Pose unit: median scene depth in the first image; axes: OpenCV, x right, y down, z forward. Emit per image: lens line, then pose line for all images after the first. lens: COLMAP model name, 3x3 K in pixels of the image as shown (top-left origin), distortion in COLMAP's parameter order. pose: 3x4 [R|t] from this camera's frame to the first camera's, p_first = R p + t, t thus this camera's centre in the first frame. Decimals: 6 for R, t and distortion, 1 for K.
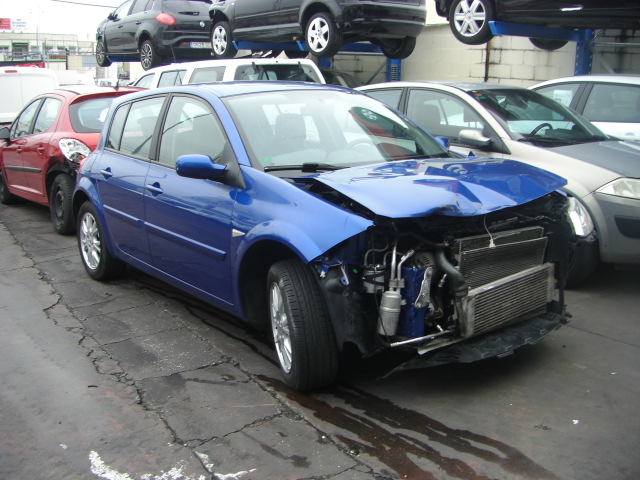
lens RADIAL K [[709.5, 0, 320.0], [0, 709.5, 240.0], [0, 0, 1]] dist [-0.164552, 0.099889]
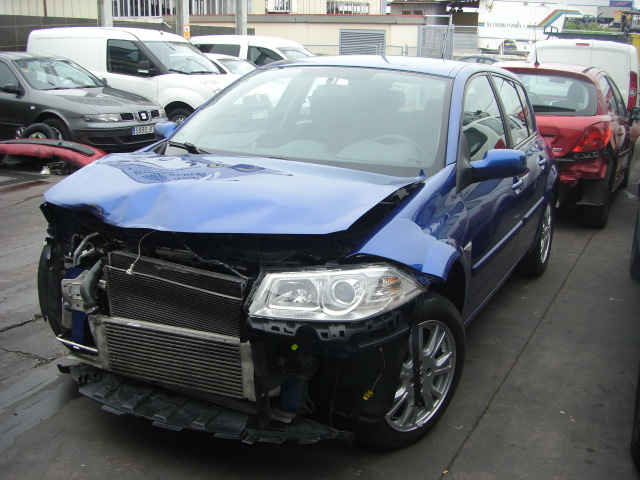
lens RADIAL K [[709.5, 0, 320.0], [0, 709.5, 240.0], [0, 0, 1]] dist [-0.164552, 0.099889]
pose [[0.438348, 0.247034, -0.864190, 0.991926], [-0.217754, 0.962032, 0.164550, -0.196905], [0.872029, 0.116051, 0.475498, 0.816630]]
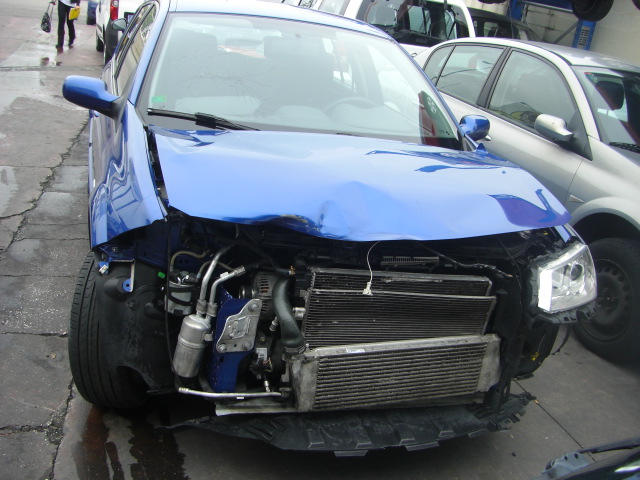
lens RADIAL K [[709.5, 0, 320.0], [0, 709.5, 240.0], [0, 0, 1]] dist [-0.164552, 0.099889]
pose [[0.926931, 0.245086, -0.284132, 0.379763], [-0.219296, 0.968275, 0.119801, -0.107080], [0.304480, -0.048738, 0.951271, 0.370164]]
